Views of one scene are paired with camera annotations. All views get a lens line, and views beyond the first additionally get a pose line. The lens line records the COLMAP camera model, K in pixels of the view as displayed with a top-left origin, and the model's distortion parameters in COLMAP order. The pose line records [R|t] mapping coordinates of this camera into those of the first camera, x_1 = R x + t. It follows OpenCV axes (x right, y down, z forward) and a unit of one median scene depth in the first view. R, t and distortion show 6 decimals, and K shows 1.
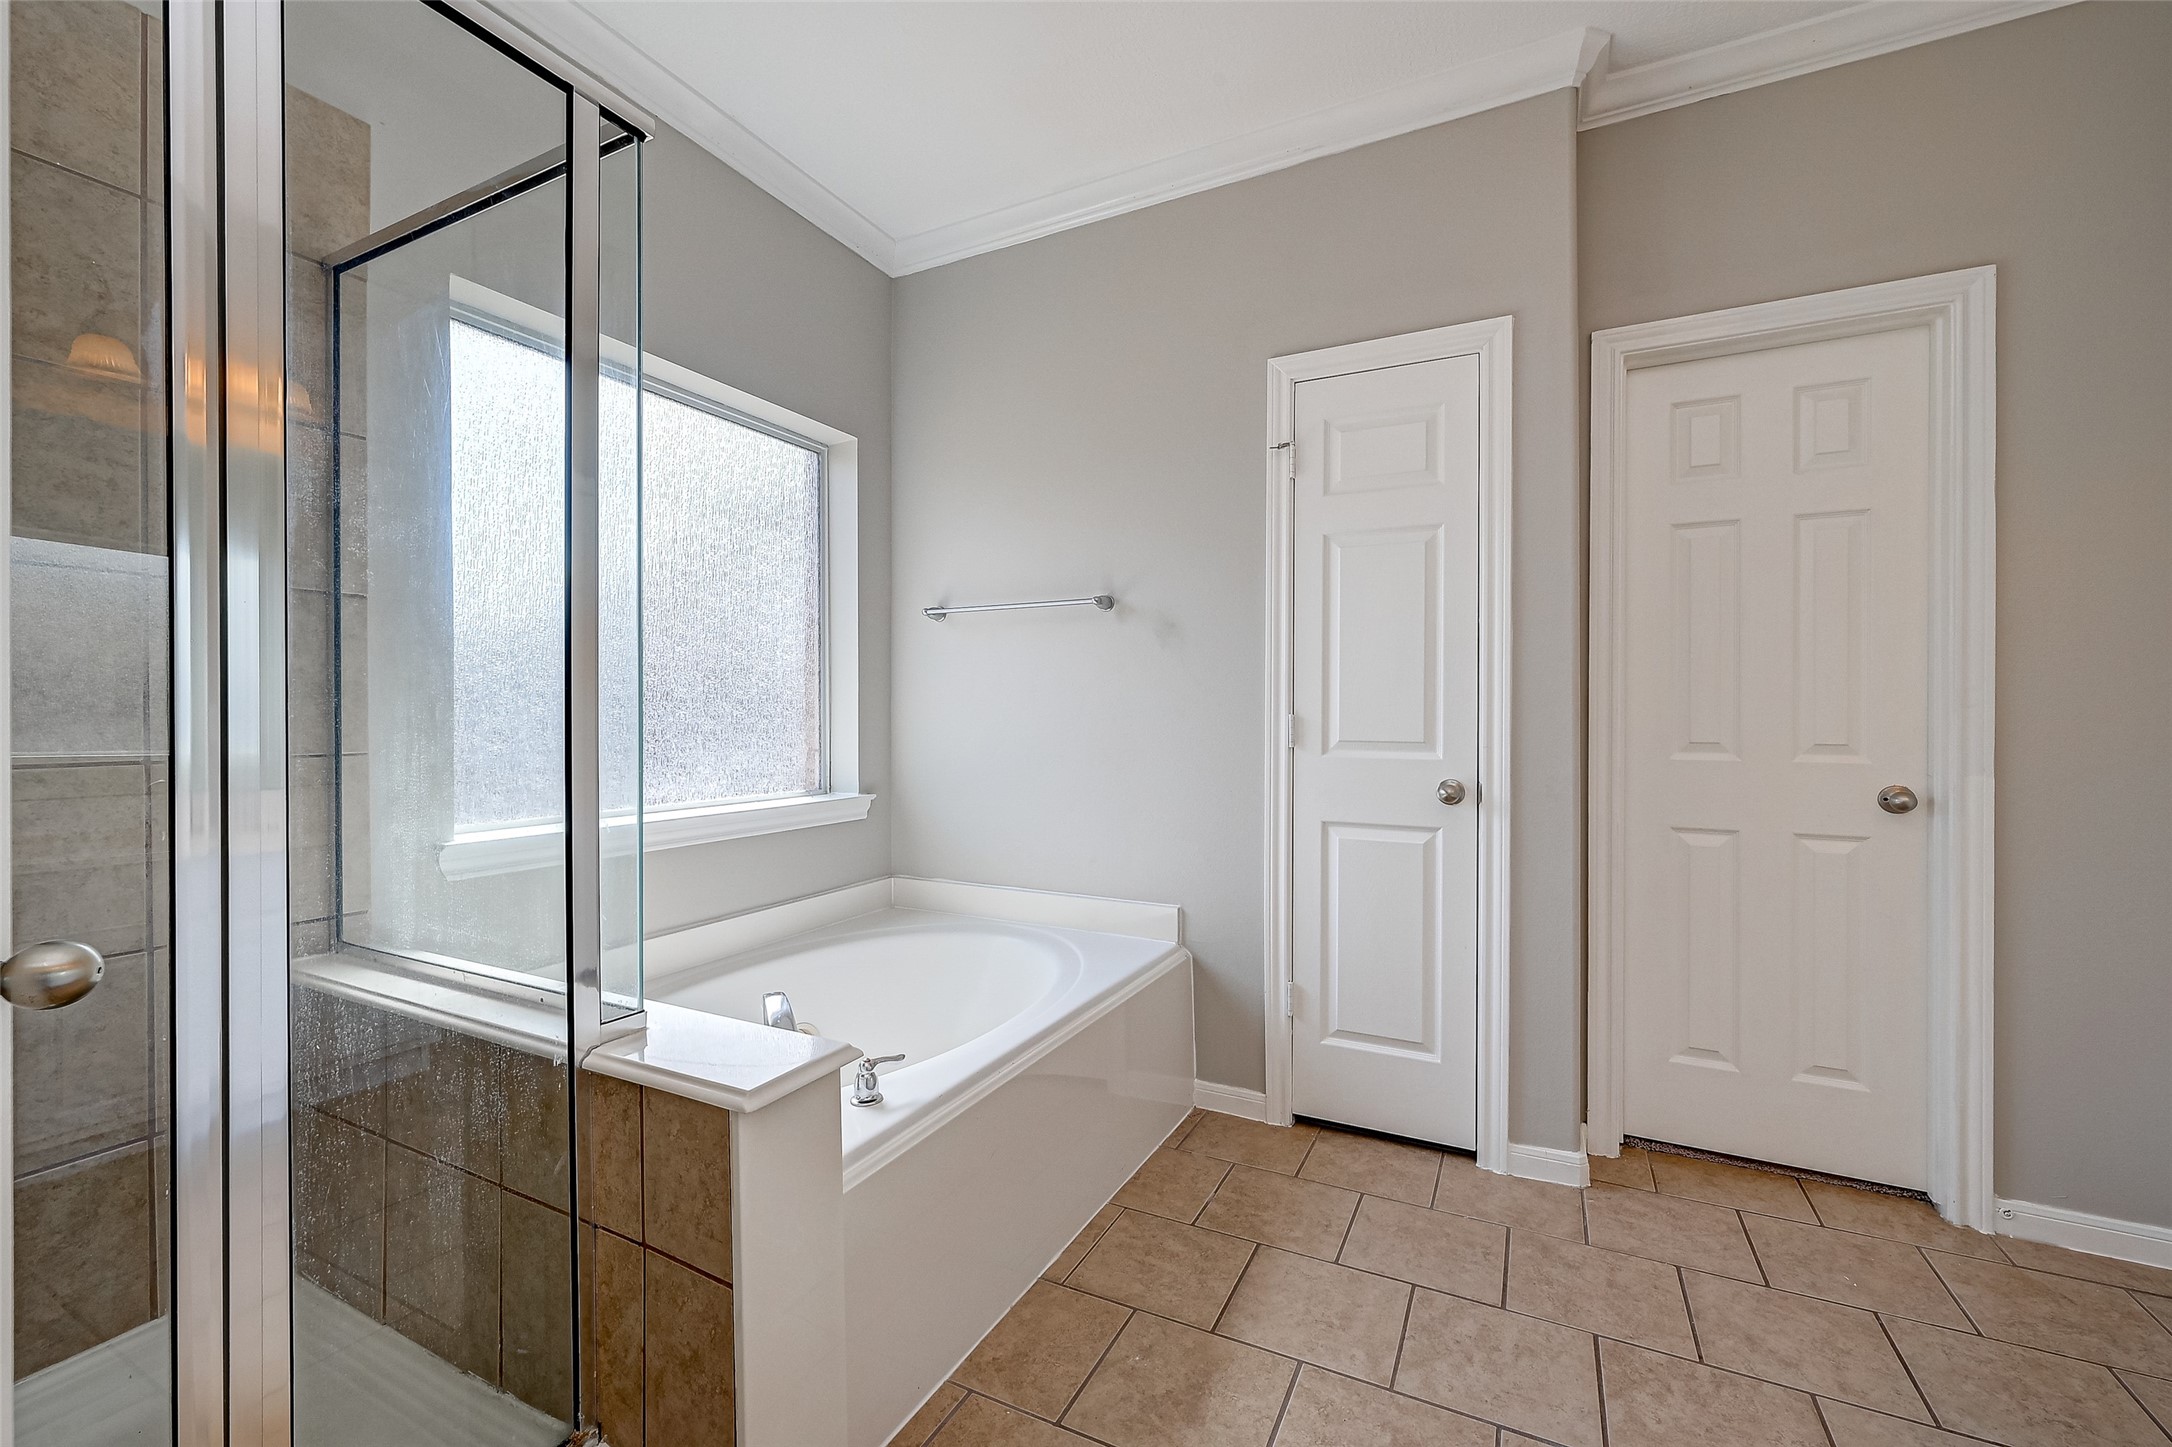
lens RADIAL K [[889.0, 0, 1019.1], [0, 889.0, 714.6], [0, 0, 1]] dist [-0.000483, 0.000225]
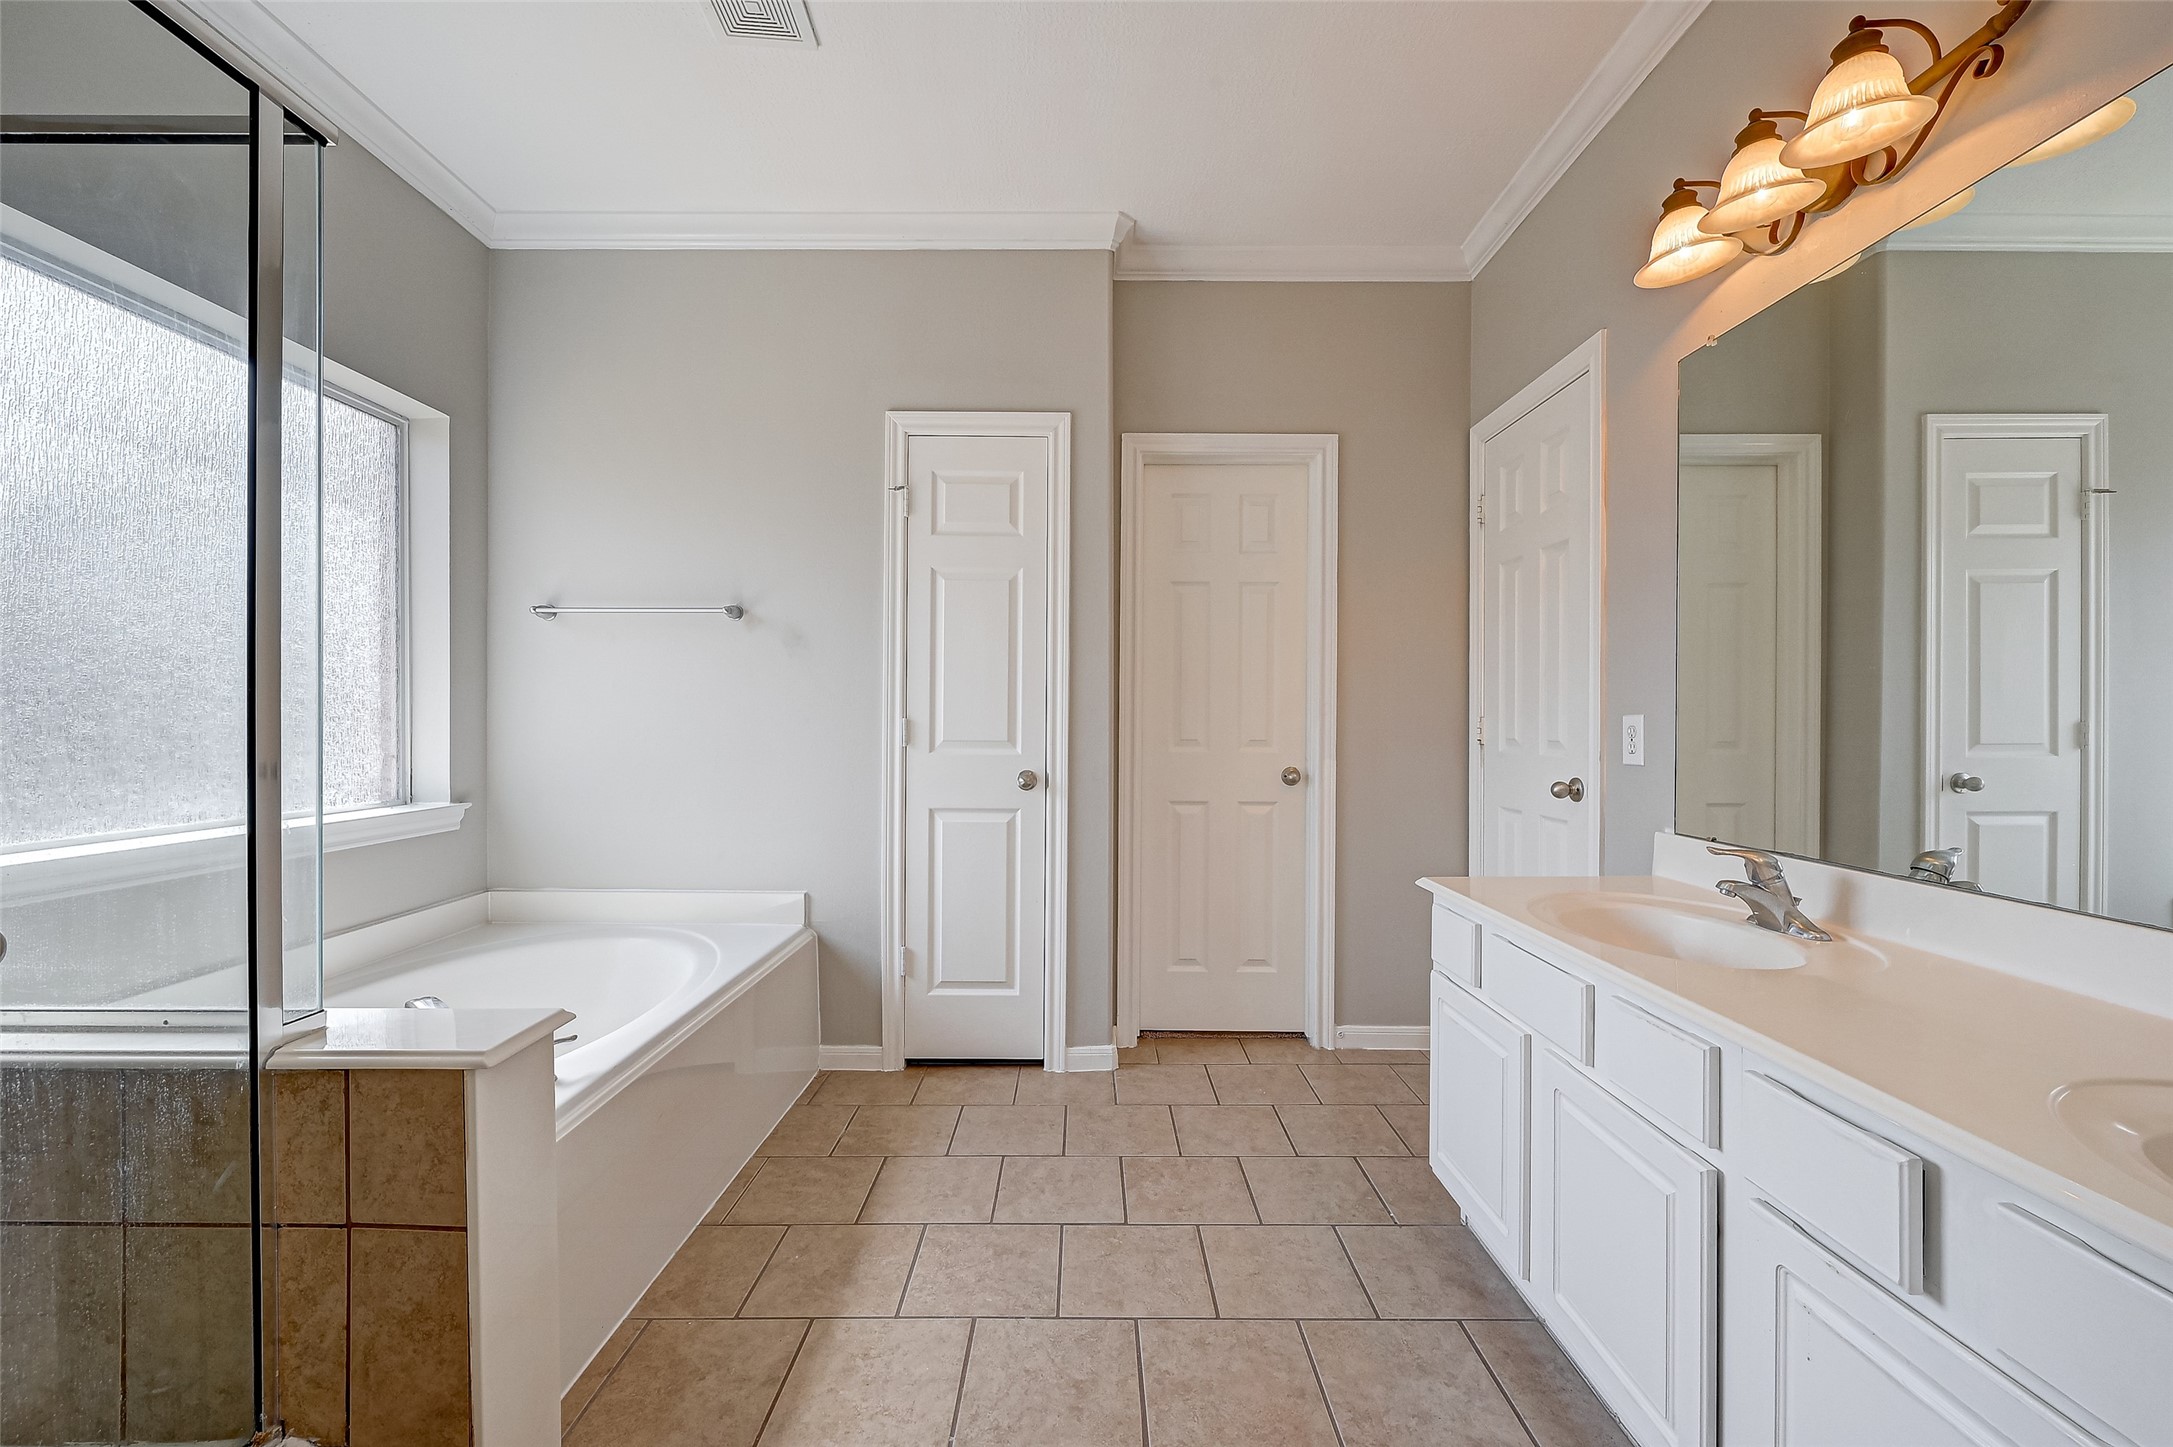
lens RADIAL K [[858.8, 0, 1089.5], [0, 858.8, 720.0], [0, 0, 1]] dist [-0.000744, -0.000056]
pose [[0.860809, 0.002641, 0.508921, -0.070858], [-0.003534, 0.999993, 0.000788, 0.000130], [-0.508915, -0.002476, 0.860813, -0.115737]]
